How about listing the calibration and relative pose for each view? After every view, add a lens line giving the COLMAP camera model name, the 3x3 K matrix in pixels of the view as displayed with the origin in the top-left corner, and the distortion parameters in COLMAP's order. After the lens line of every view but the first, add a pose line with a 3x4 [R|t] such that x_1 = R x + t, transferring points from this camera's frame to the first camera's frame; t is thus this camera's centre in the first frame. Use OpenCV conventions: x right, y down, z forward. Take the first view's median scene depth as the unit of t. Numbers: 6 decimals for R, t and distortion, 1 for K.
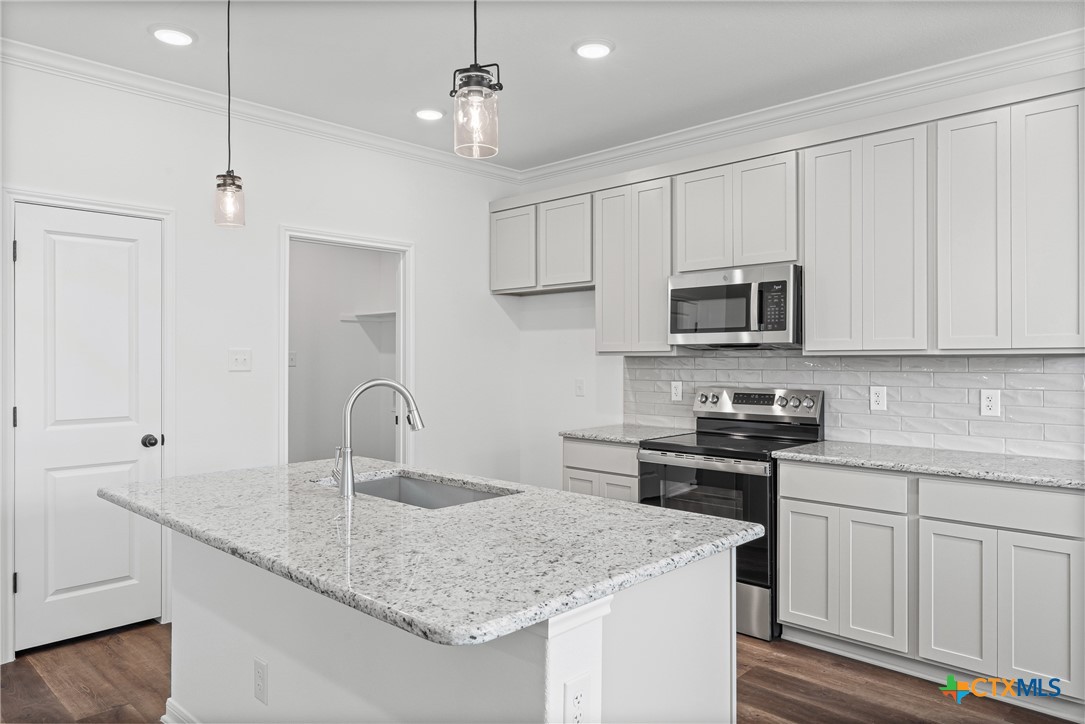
lens RADIAL K [[722.8, 0, 542.0], [0, 722.8, 358.3], [0, 0, 1]] dist [0.000343, 0.000456]
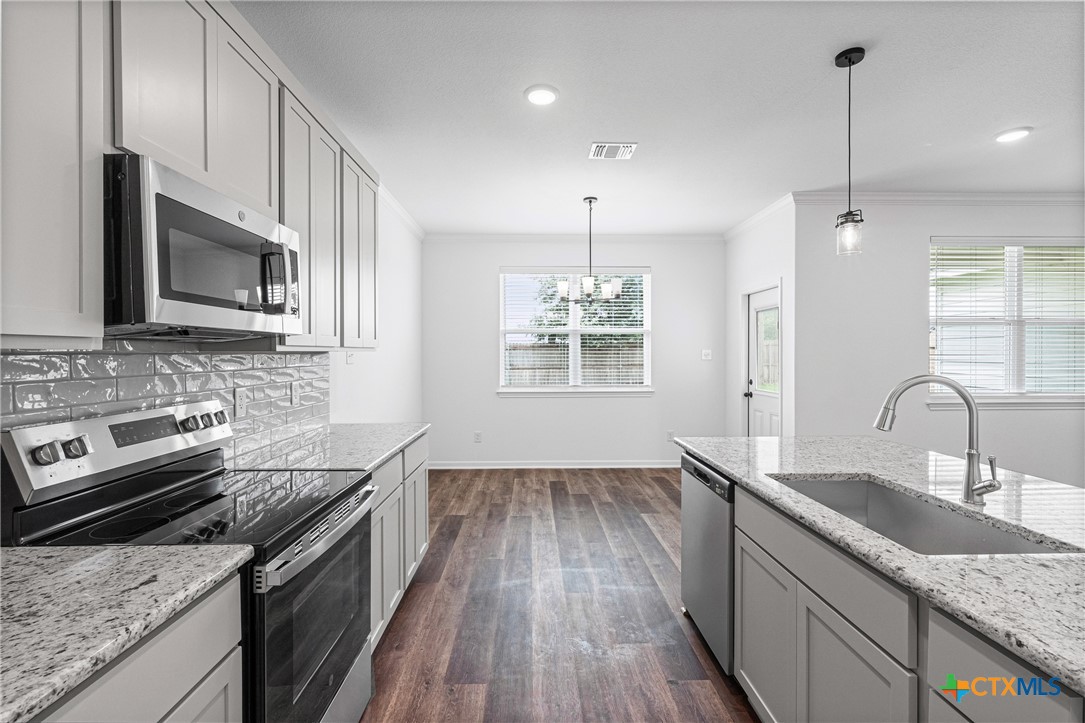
lens RADIAL K [[486.3, 0, 542.5], [0, 486.3, 361.5], [0, 0, 1]] dist [-0.000465, -0.000134]
pose [[-0.713045, -0.008785, 0.701064, -0.206796], [0.003487, 0.999865, 0.016076, -0.001508], [-0.701110, 0.013908, -0.712918, 1.218749]]
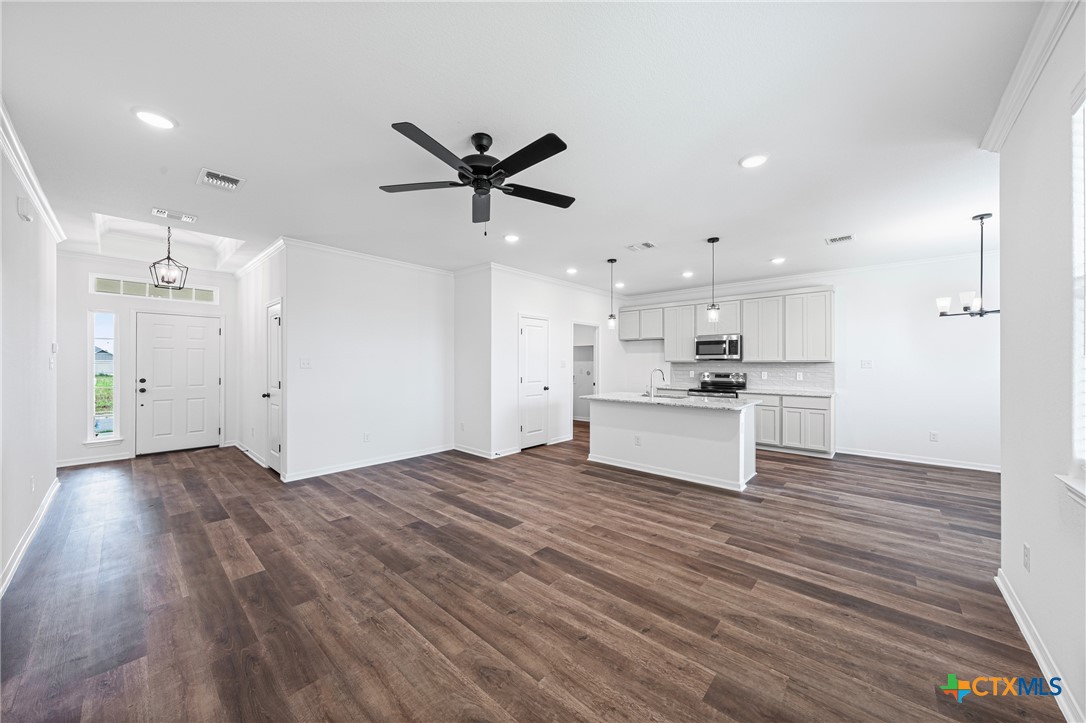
lens RADIAL K [[381.1, 0, 543.0], [0, 381.1, 361.5], [0, 0, 1]] dist [-0.002485, -0.000010]
pose [[0.999390, 0.001849, 0.034884, -0.635451], [-0.001714, 0.999991, -0.003922, 0.000435], [-0.034891, 0.003859, 0.999384, -0.738028]]
